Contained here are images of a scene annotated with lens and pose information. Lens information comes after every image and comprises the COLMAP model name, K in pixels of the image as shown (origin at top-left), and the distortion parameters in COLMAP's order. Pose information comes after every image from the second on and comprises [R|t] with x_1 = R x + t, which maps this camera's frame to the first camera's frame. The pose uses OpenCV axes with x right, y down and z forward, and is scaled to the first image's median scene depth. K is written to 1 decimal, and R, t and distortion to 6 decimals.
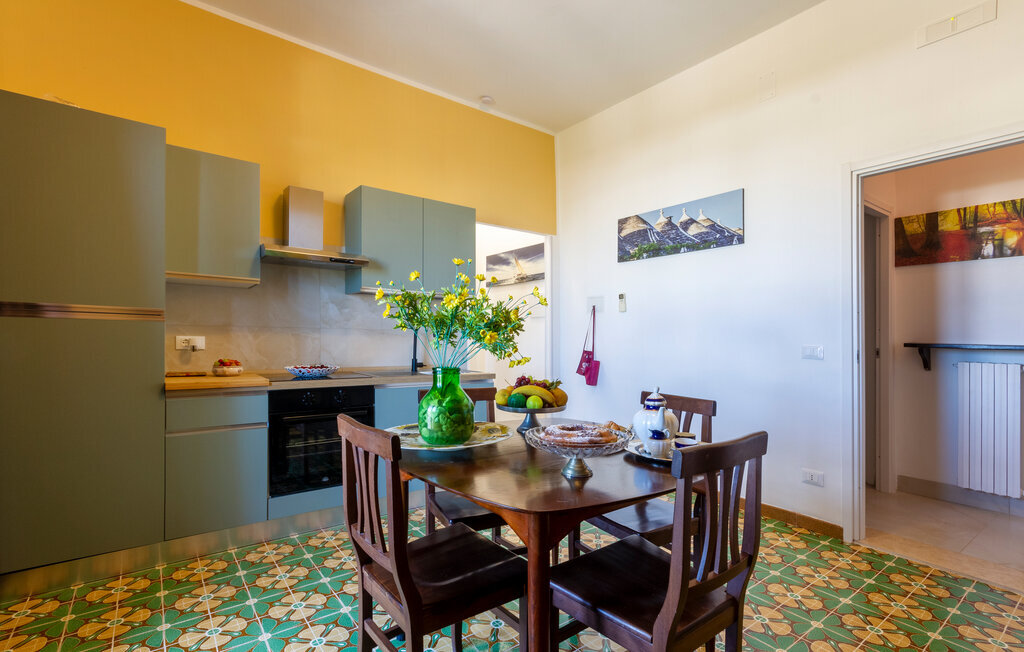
lens RADIAL K [[475.6, 0, 511.3], [0, 475.6, 327.4], [0, 0, 1]] dist [0.006444, 0.000288]
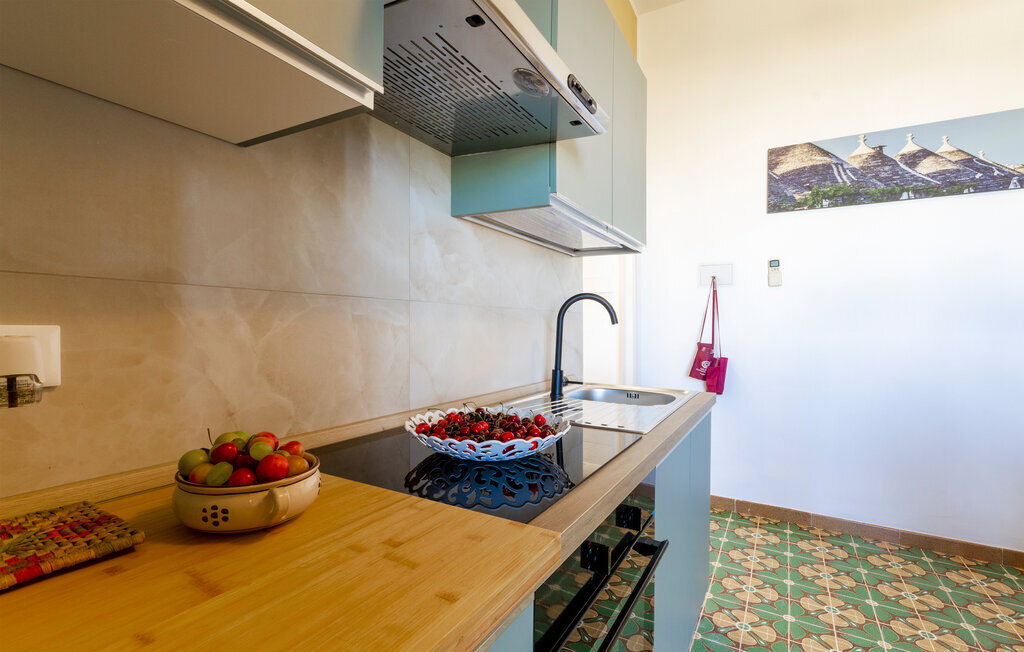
lens RADIAL K [[475.6, 0, 510.4], [0, 475.6, 328.6], [0, 0, 1]] dist [0.006444, 0.000288]
pose [[0.922581, -0.006072, 0.385755, -0.427923], [-0.007439, 0.999410, 0.033522, 0.009384], [-0.385731, -0.033797, 0.921992, 0.576994]]
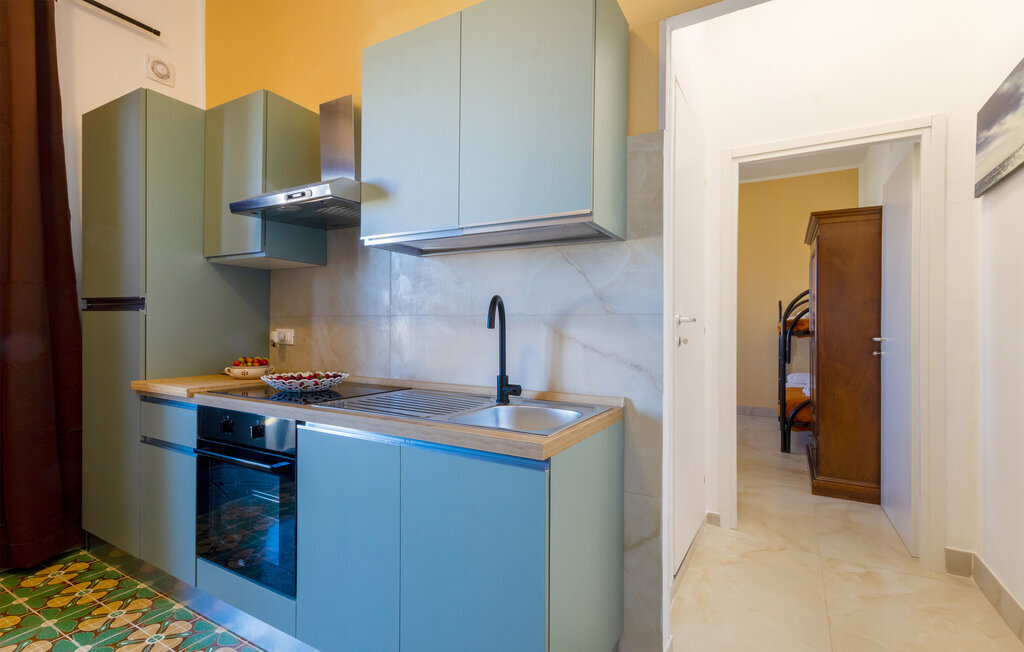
lens RADIAL K [[475.6, 0, 516.2], [0, 475.6, 331.4], [0, 0, 1]] dist [0.006444, 0.000288]
pose [[0.386958, -0.005253, -0.922082, 0.230990], [0.016788, 0.999858, 0.001349, 0.022497], [0.921945, -0.016002, 0.386991, 0.825878]]
